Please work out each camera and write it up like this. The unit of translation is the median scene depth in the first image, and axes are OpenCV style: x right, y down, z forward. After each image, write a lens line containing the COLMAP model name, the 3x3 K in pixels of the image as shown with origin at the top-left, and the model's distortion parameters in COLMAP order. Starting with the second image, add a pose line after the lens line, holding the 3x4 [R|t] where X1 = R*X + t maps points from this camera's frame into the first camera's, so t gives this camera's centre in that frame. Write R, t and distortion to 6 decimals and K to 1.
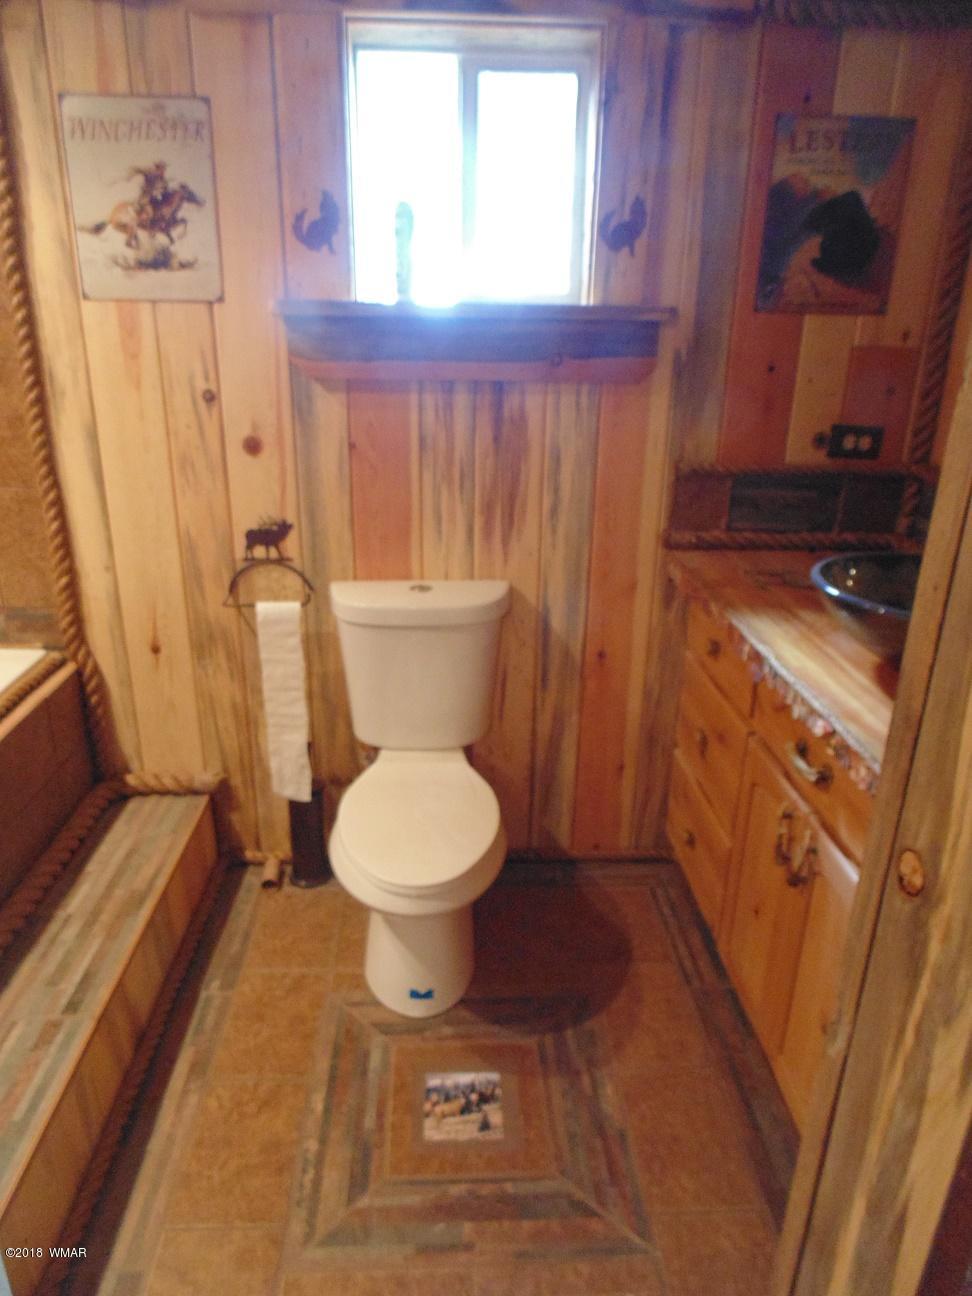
lens RADIAL K [[853.6, 0, 486.0], [0, 853.6, 648.0], [0, 0, 1]] dist [-0.019693, 0.000696]
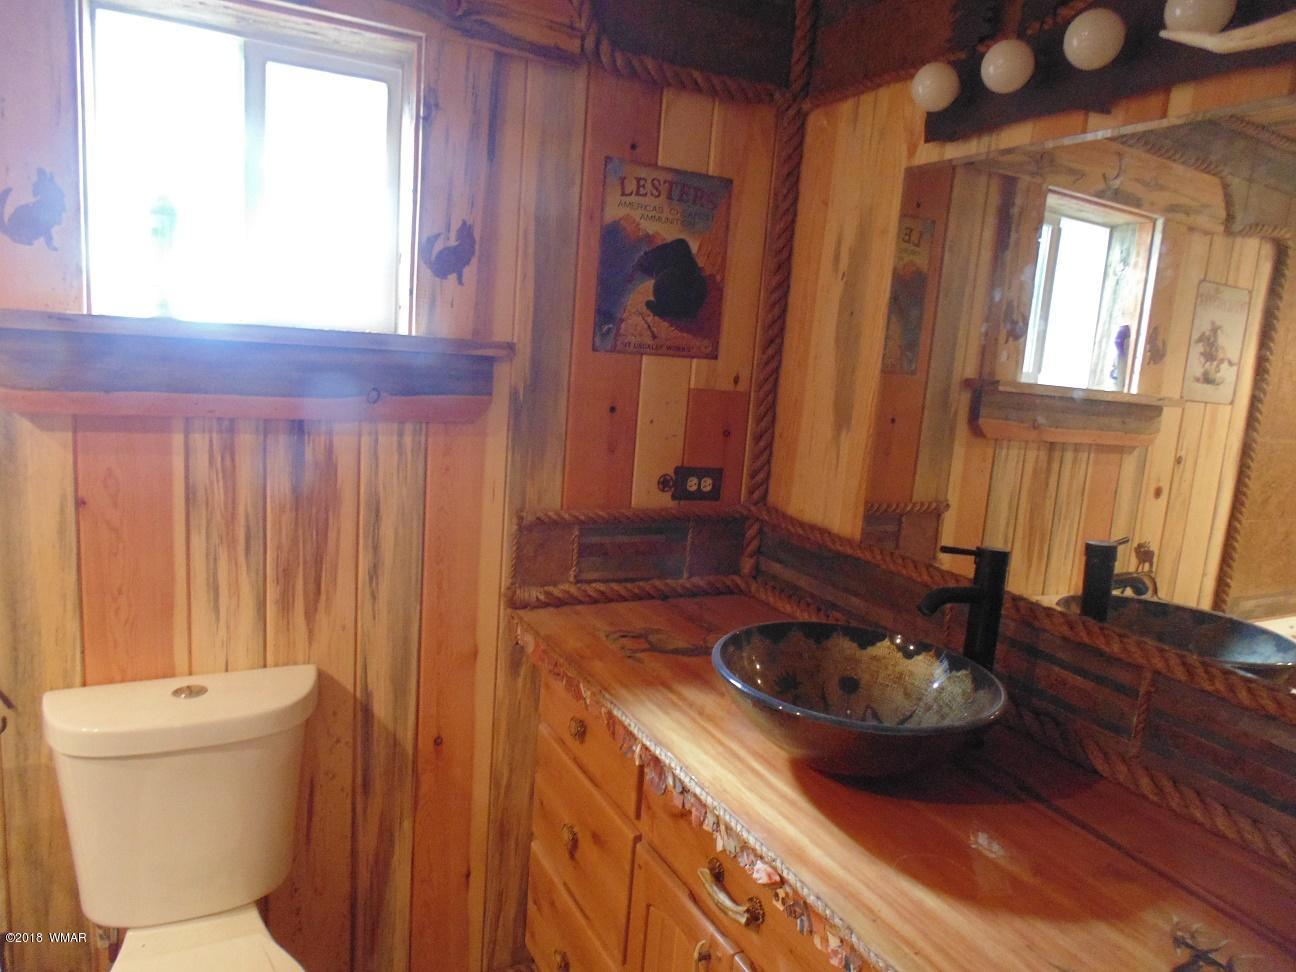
lens RADIAL K [[853.6, 0, 648.0], [0, 853.6, 486.0], [0, 0, 1]] dist [-0.019693, 0.000696]
pose [[0.909285, -0.015698, 0.415878, -0.018762], [0.092308, 0.982005, -0.164756, -0.088040], [-0.405808, 0.188199, 0.894372, 0.163015]]
